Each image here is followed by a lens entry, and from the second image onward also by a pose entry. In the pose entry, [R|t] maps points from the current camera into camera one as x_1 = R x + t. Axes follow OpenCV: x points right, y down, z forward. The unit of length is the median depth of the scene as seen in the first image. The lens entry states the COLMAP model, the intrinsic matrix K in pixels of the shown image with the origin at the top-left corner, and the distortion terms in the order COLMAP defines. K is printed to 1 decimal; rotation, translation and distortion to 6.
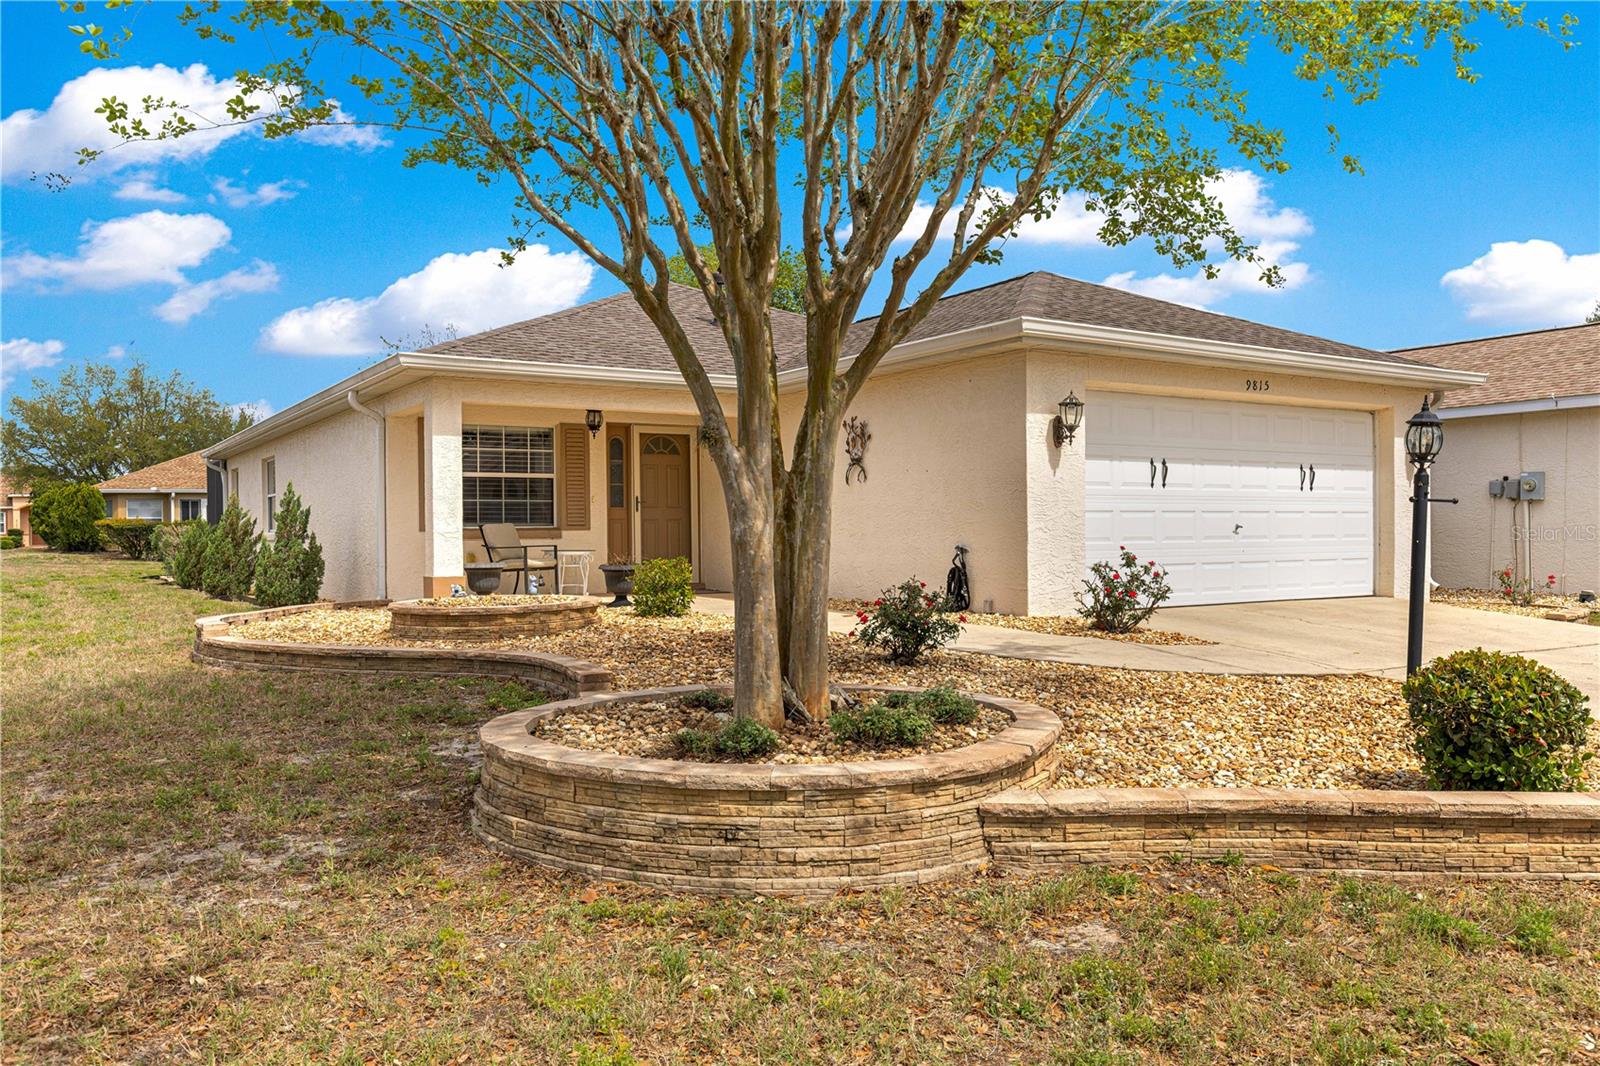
lens RADIAL K [[1269.3, 0, 801.8], [0, 1269.3, 535.0], [0, 0, 1]] dist [0.006382, 0.000686]
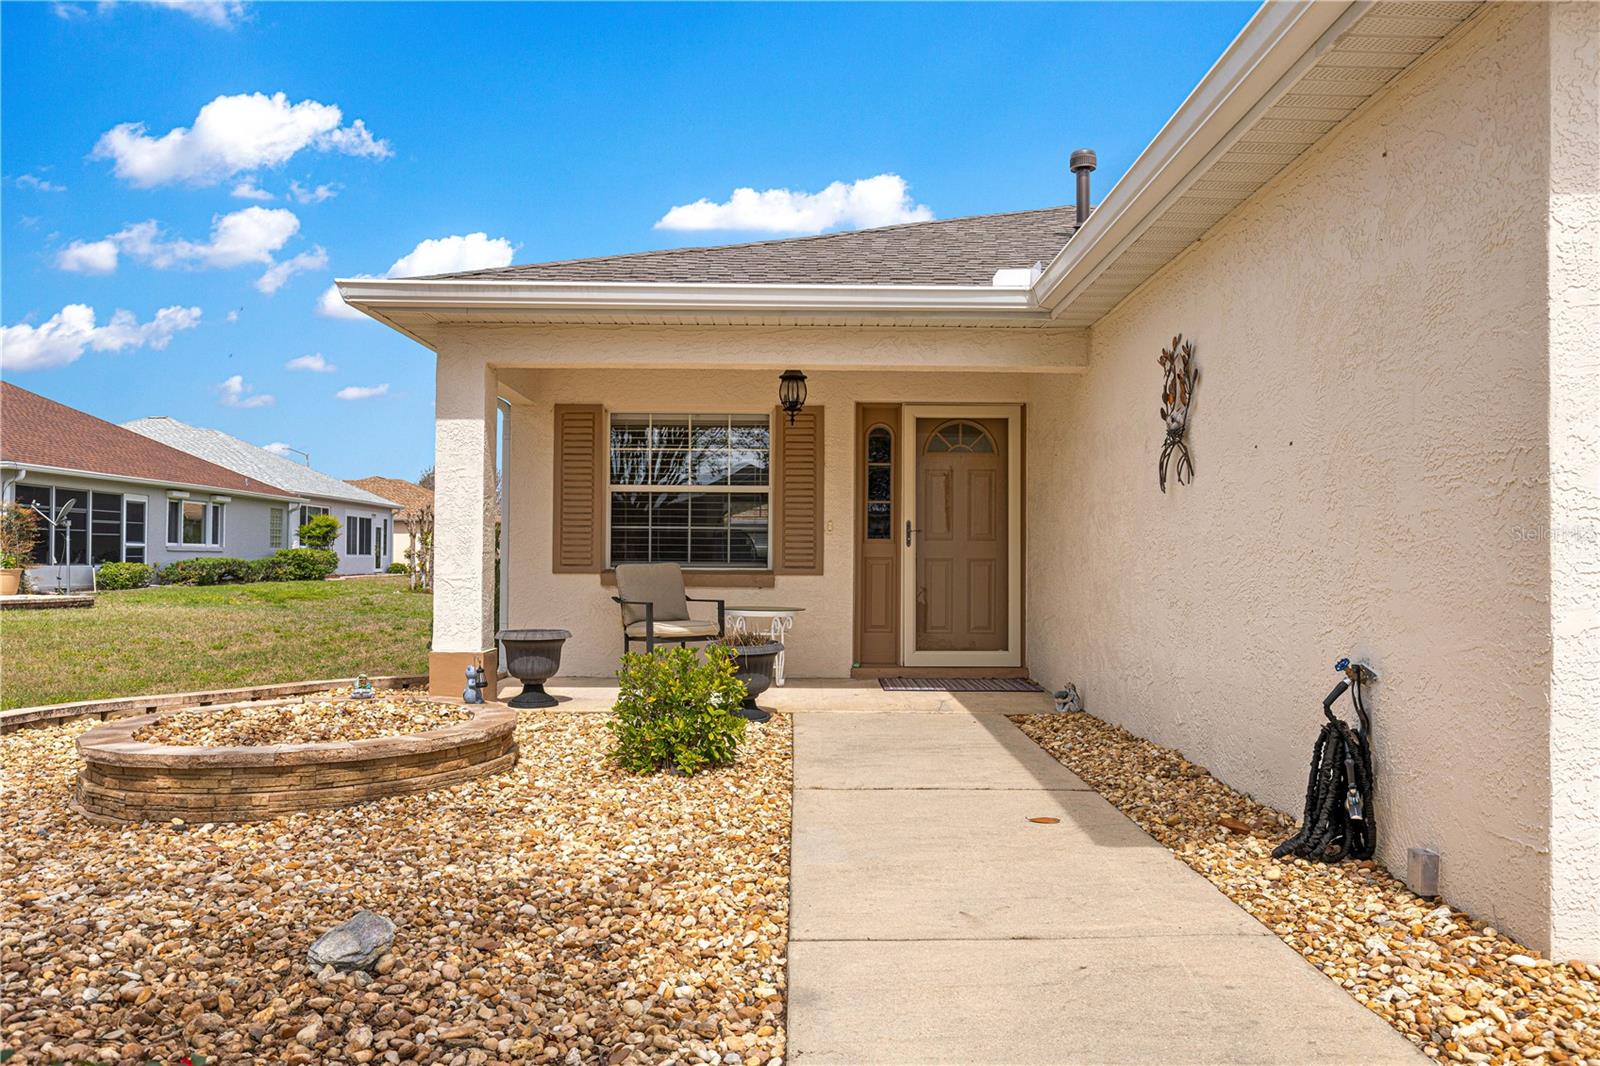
lens RADIAL K [[1151.7, 0, 806.0], [0, 1151.7, 533.5], [0, 0, 1]] dist [0.012055, -0.004898]
pose [[0.845597, 0.003286, -0.533812, 0.186483], [-0.017432, 0.999618, -0.021461, -0.017742], [0.533537, 0.027453, 0.845331, 0.758332]]
